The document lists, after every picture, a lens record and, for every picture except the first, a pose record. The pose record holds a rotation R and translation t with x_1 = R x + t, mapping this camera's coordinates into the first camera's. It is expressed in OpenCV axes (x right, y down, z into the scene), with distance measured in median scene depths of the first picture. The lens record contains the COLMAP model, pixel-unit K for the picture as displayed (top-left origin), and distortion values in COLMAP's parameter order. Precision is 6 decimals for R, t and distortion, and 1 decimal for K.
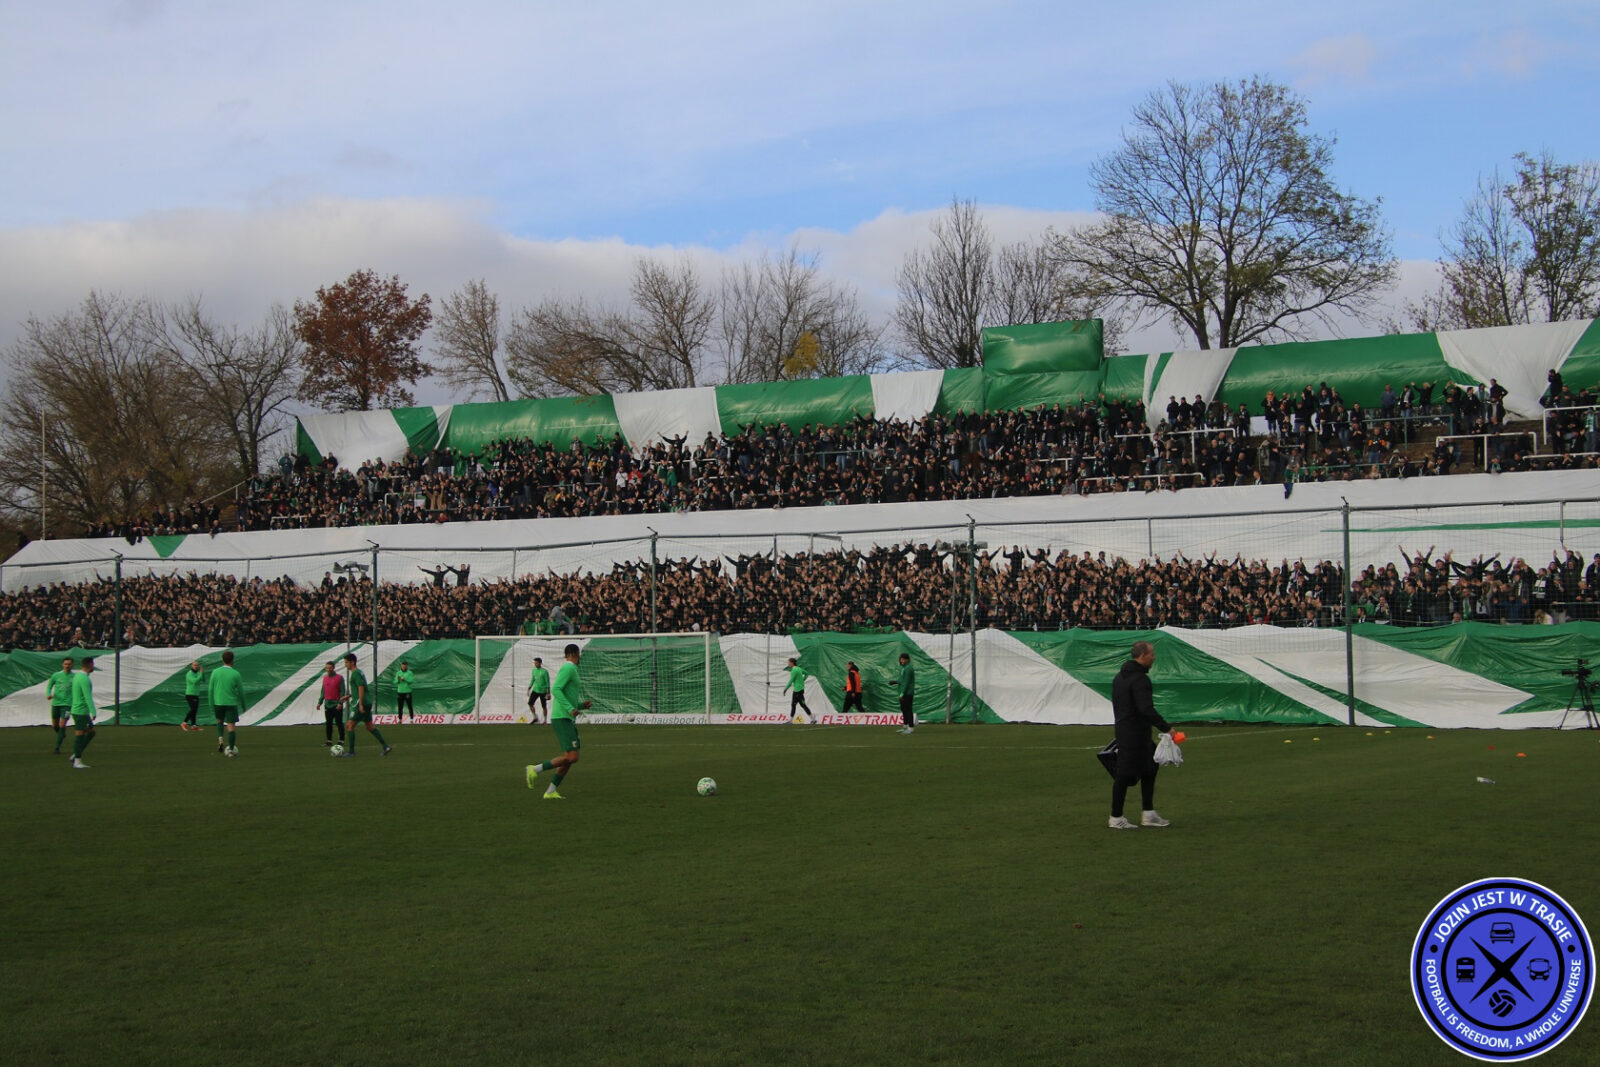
lens RADIAL K [[2364.8, 0, 791.7], [0, 2364.8, 542.7], [0, 0, 1]] dist [0.253628, 0.000000]
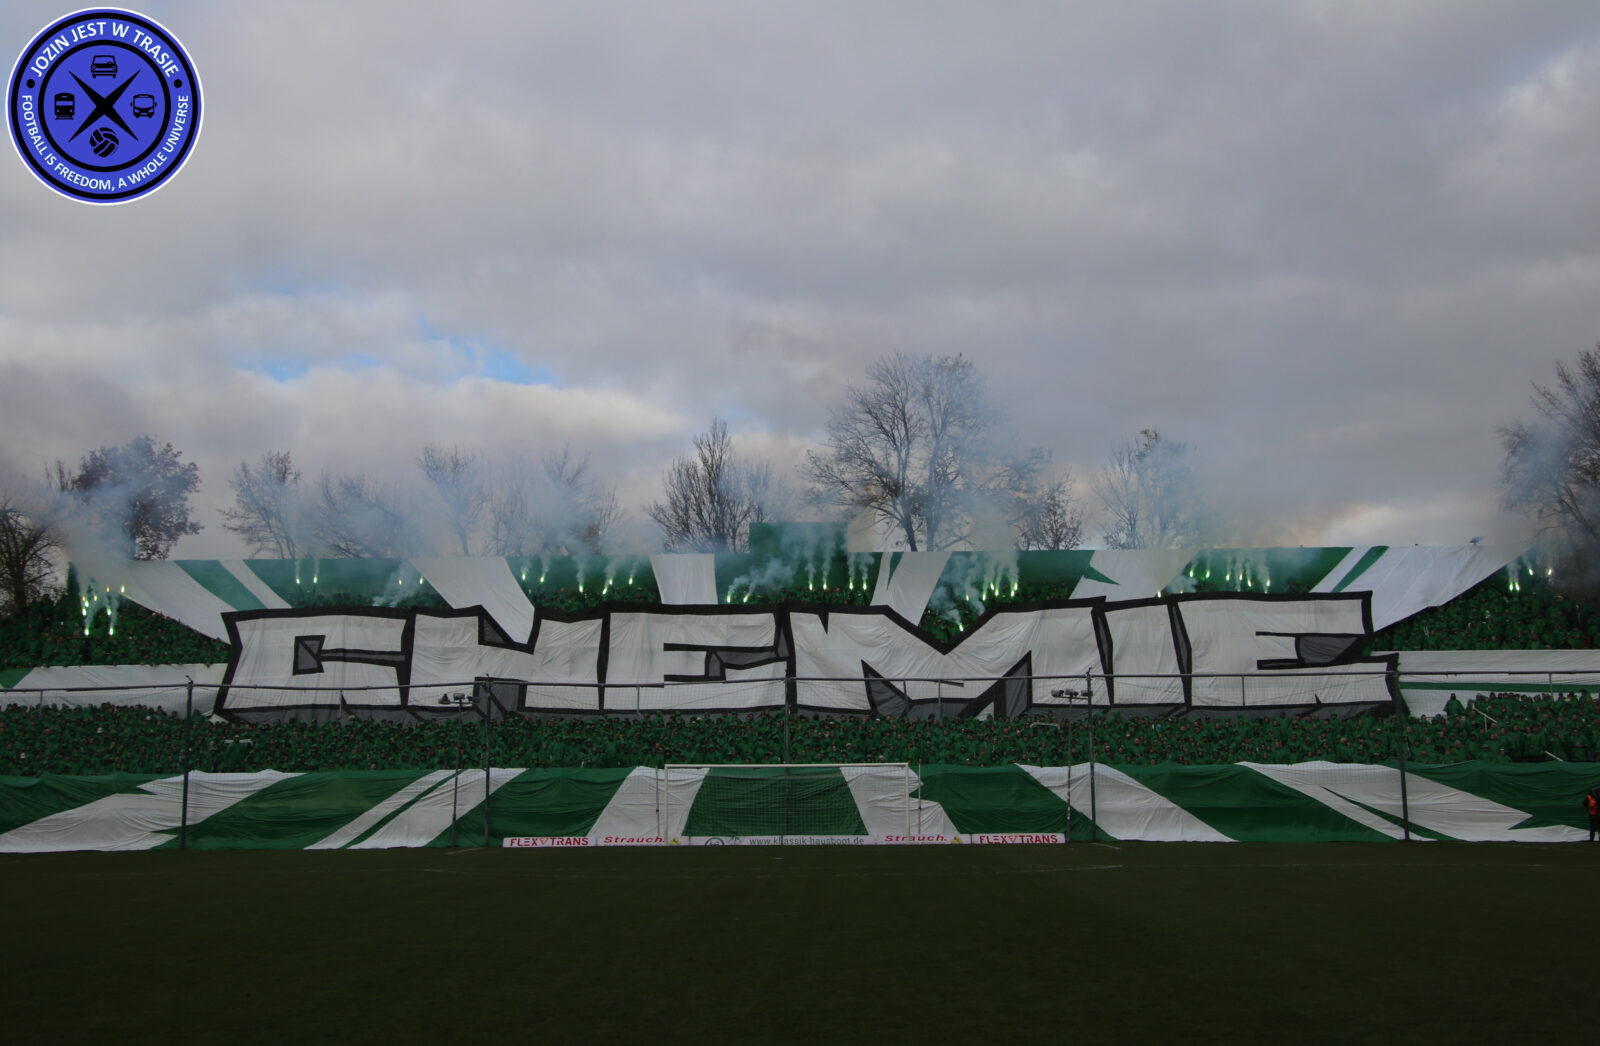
lens RADIAL K [[1734.2, 0, 792.9], [0, 1734.2, 550.4], [0, 0, 1]] dist [0.033786, 0.000000]
pose [[0.904431, 0.063218, 0.421910, -0.282444], [-0.024881, 0.995093, -0.095766, 0.011036], [-0.425893, 0.076116, 0.901566, 0.164729]]
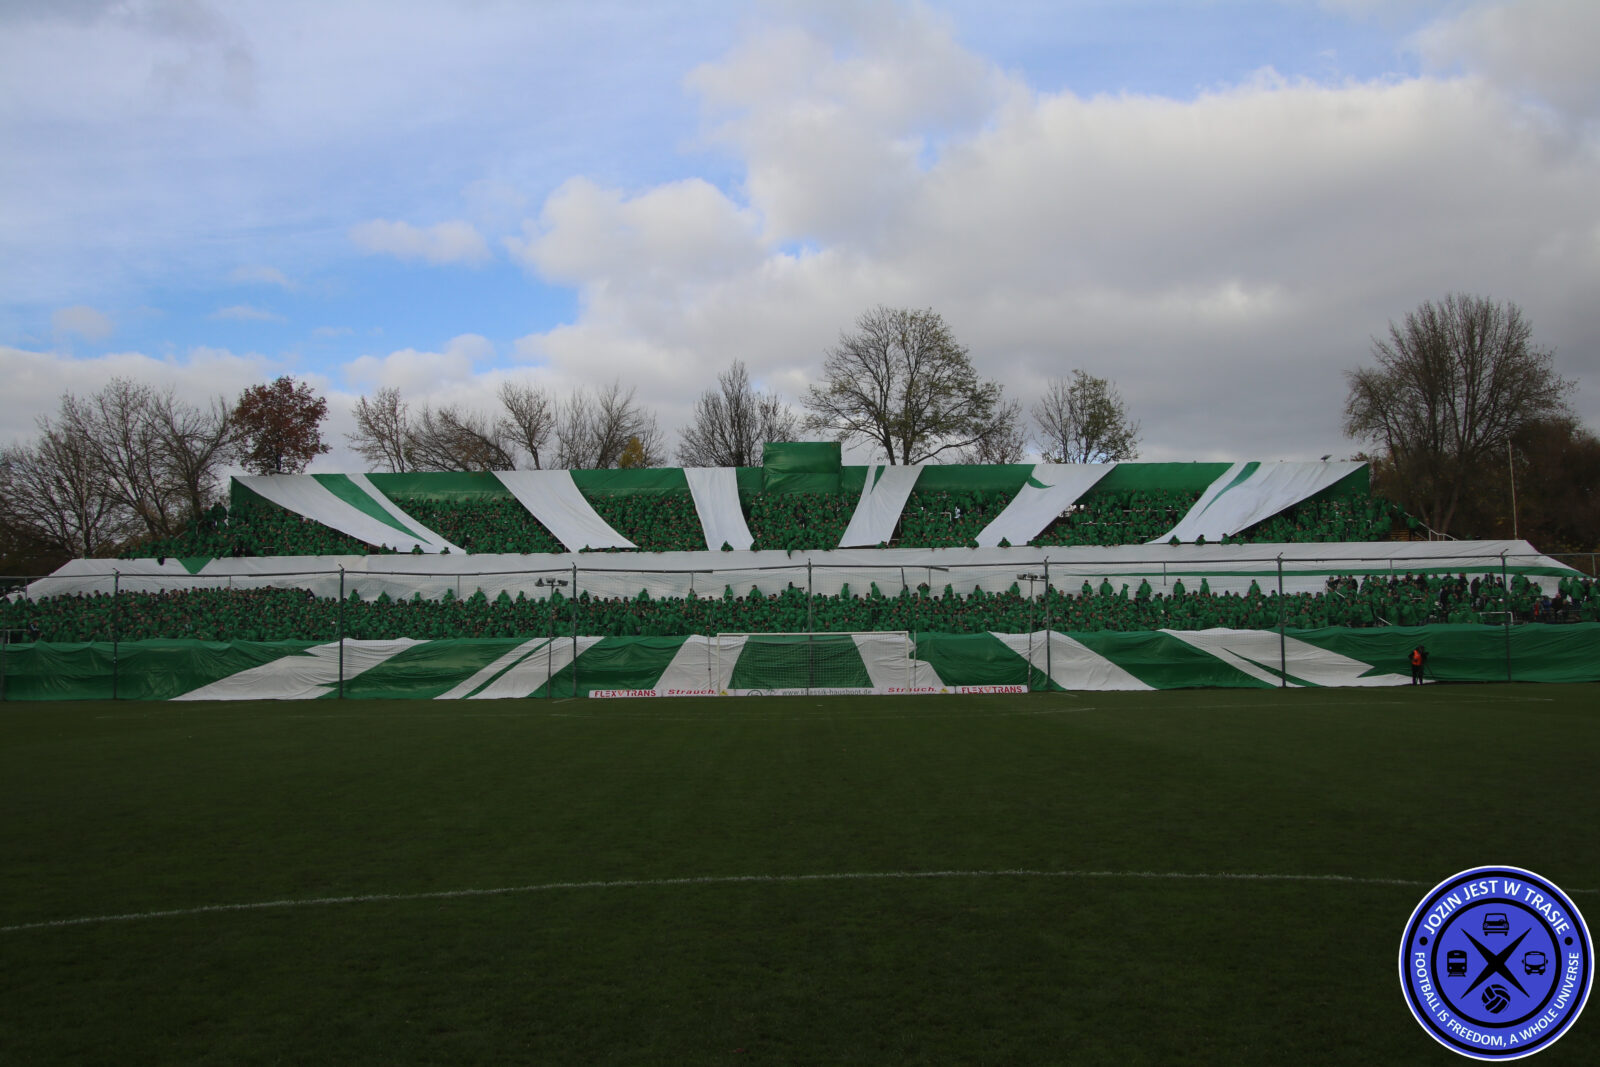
lens RADIAL K [[1380.0, 0, 799.4], [0, 1380.0, 556.1], [0, 0, 1]] dist [-0.116000, 0.092517]
pose [[0.894869, 0.032997, 0.445108, -0.300909], [-0.021751, 0.999303, -0.030351, 0.011930], [-0.445800, 0.017478, 0.894962, 0.170418]]
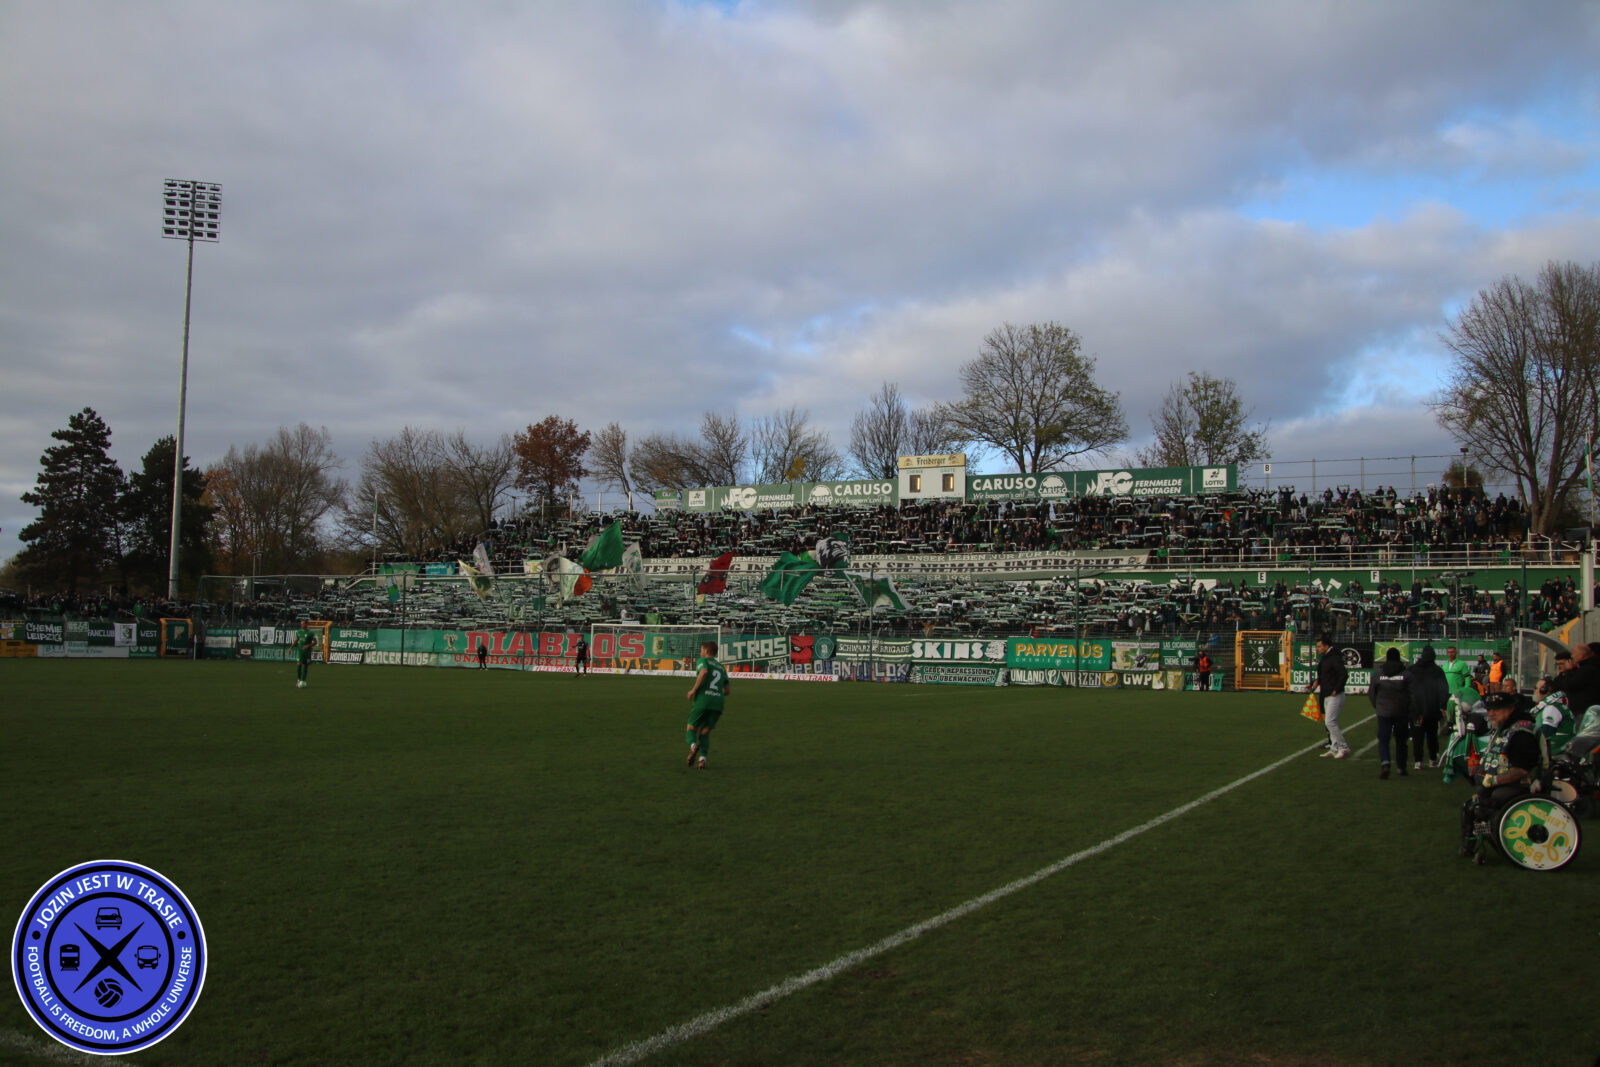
lens RADIAL K [[1380.0, 0, 776.6], [0, 1380.0, 553.8], [0, 0, 1]] dist [-0.116000, 0.092517]
pose [[0.999158, 0.028421, -0.029575, 0.022652], [-0.028894, 0.999459, -0.015702, -0.000374], [0.029112, 0.016543, 0.999439, -0.015899]]
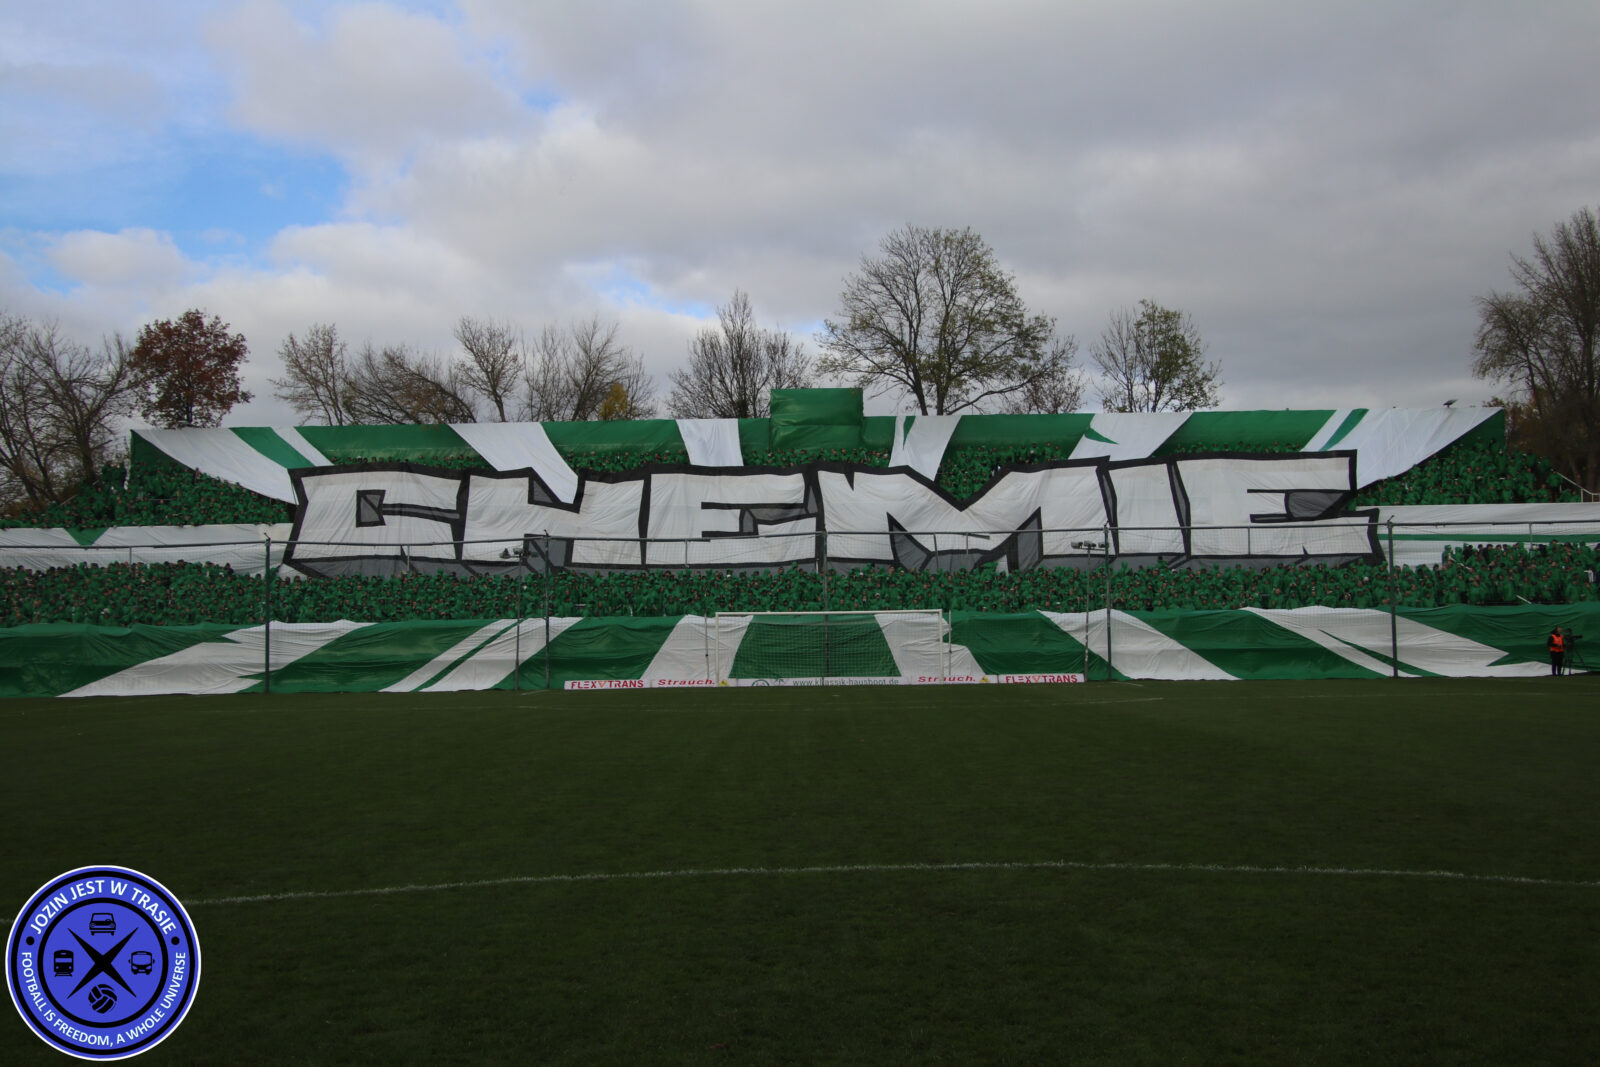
lens RADIAL K [[1631.5, 0, 797.7], [0, 1631.5, 559.4], [0, 0, 1]] dist [0.015312, 0.000000]
pose [[0.899789, 0.021892, 0.435775, -0.300295], [-0.019090, 0.999759, -0.010808, 0.014211], [-0.435907, 0.001406, 0.899991, 0.169234]]
